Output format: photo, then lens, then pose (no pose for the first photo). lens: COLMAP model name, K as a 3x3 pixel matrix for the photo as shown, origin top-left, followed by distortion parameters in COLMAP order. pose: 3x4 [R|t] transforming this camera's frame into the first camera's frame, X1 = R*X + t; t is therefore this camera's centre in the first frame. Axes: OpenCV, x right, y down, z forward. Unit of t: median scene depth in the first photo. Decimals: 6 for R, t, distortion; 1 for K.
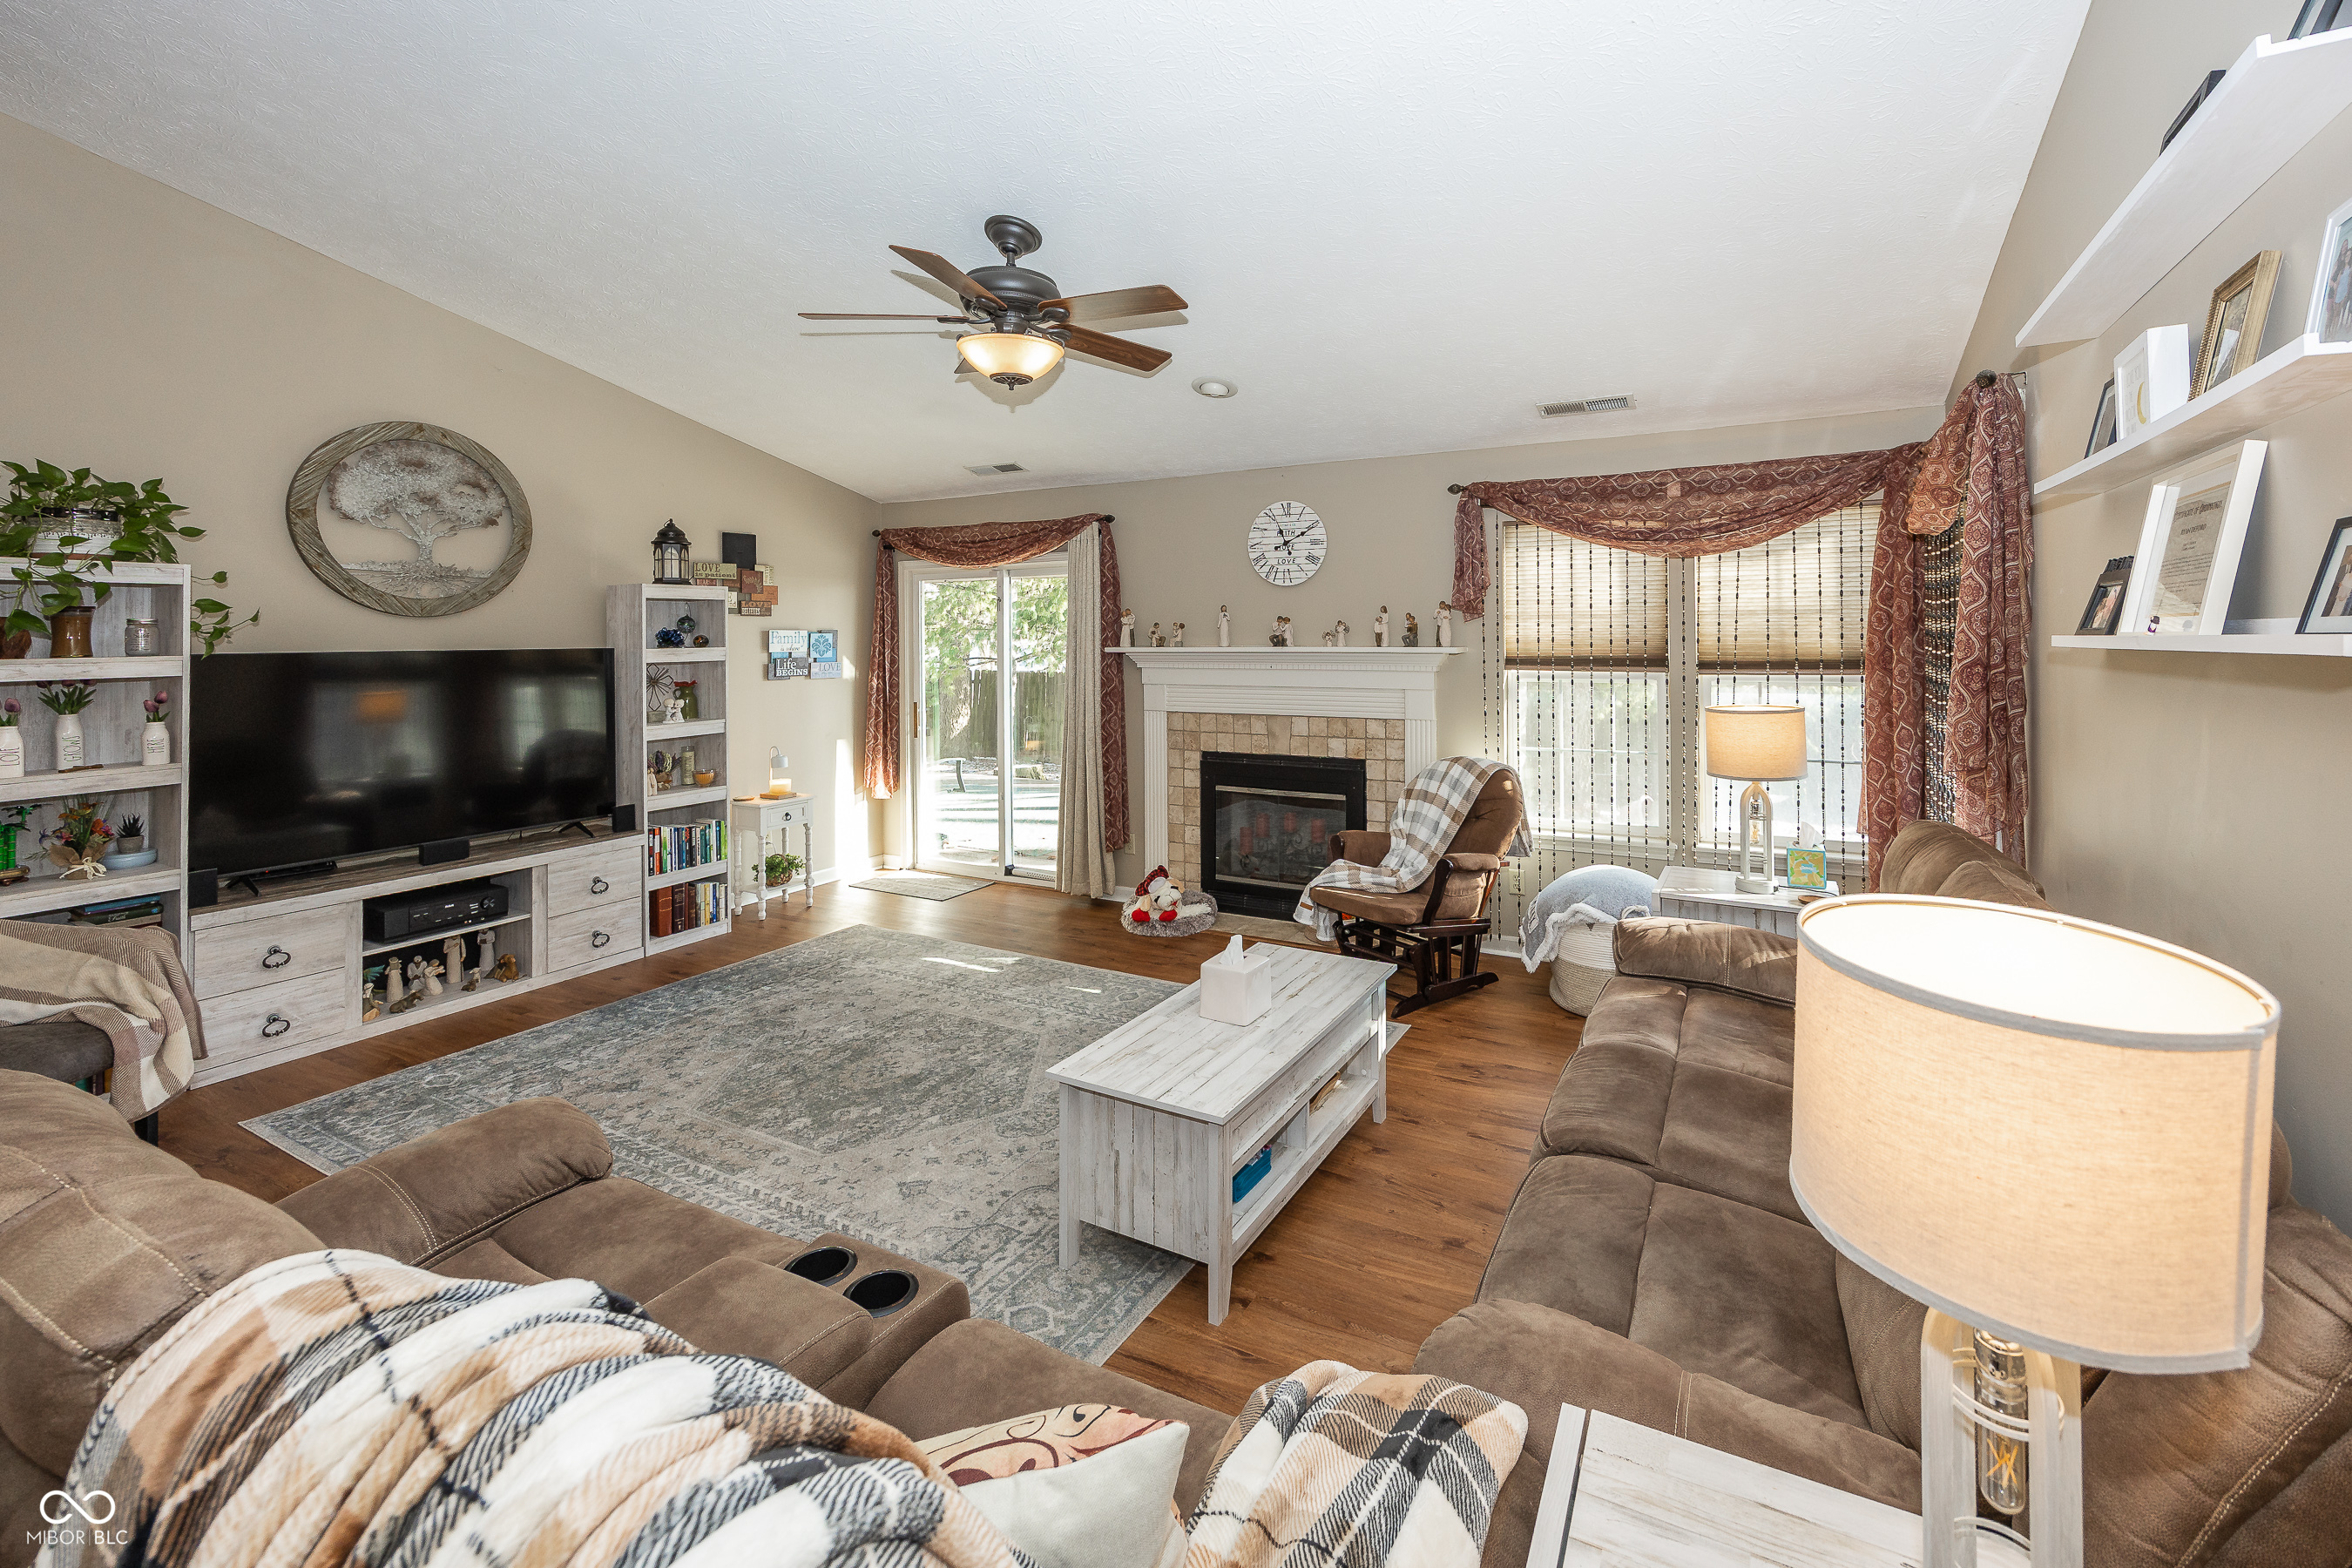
lens RADIAL K [[969.0, 0, 1286.8], [0, 969.0, 622.9], [0, 0, 1]] dist [-0.004242, 0.000789]
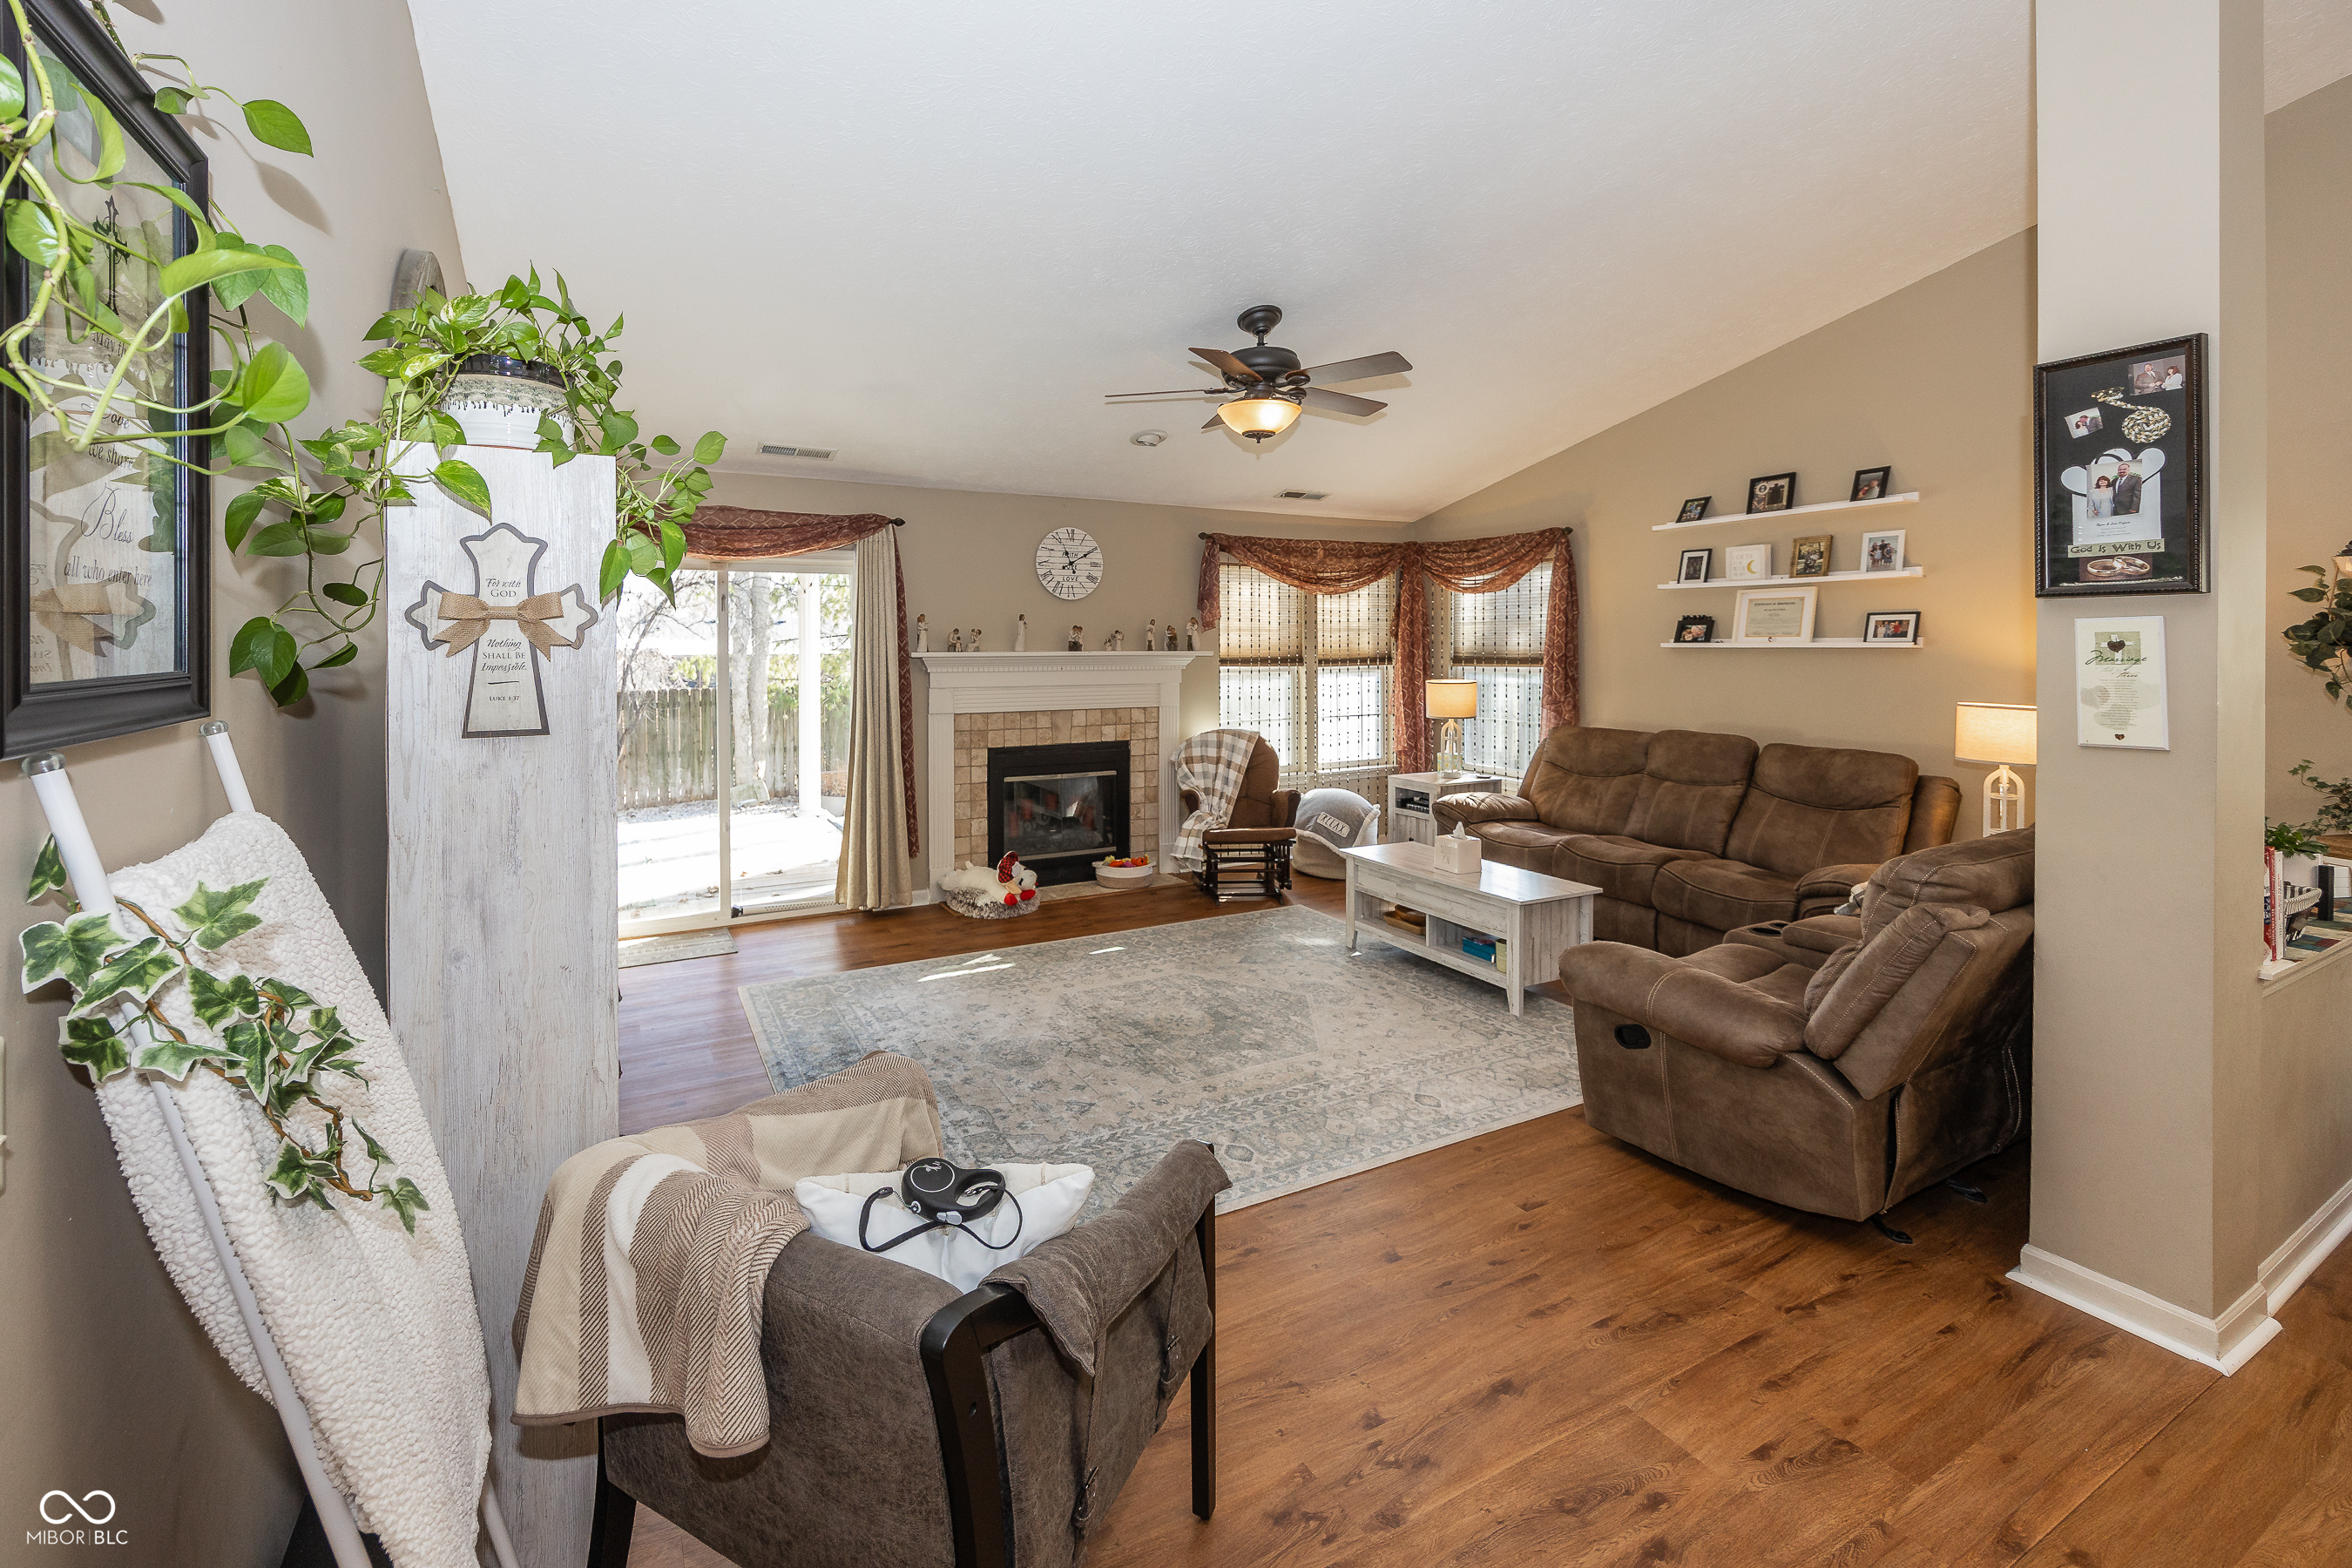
lens RADIAL K [[969.0, 0, 1095.3], [0, 969.0, 641.2], [0, 0, 1]] dist [-0.004242, 0.000789]
pose [[0.601202, 0.009640, 0.799039, -1.000898], [-0.012978, 0.999913, -0.002299, 0.015932], [-0.798992, -0.008987, 0.601274, 0.292003]]
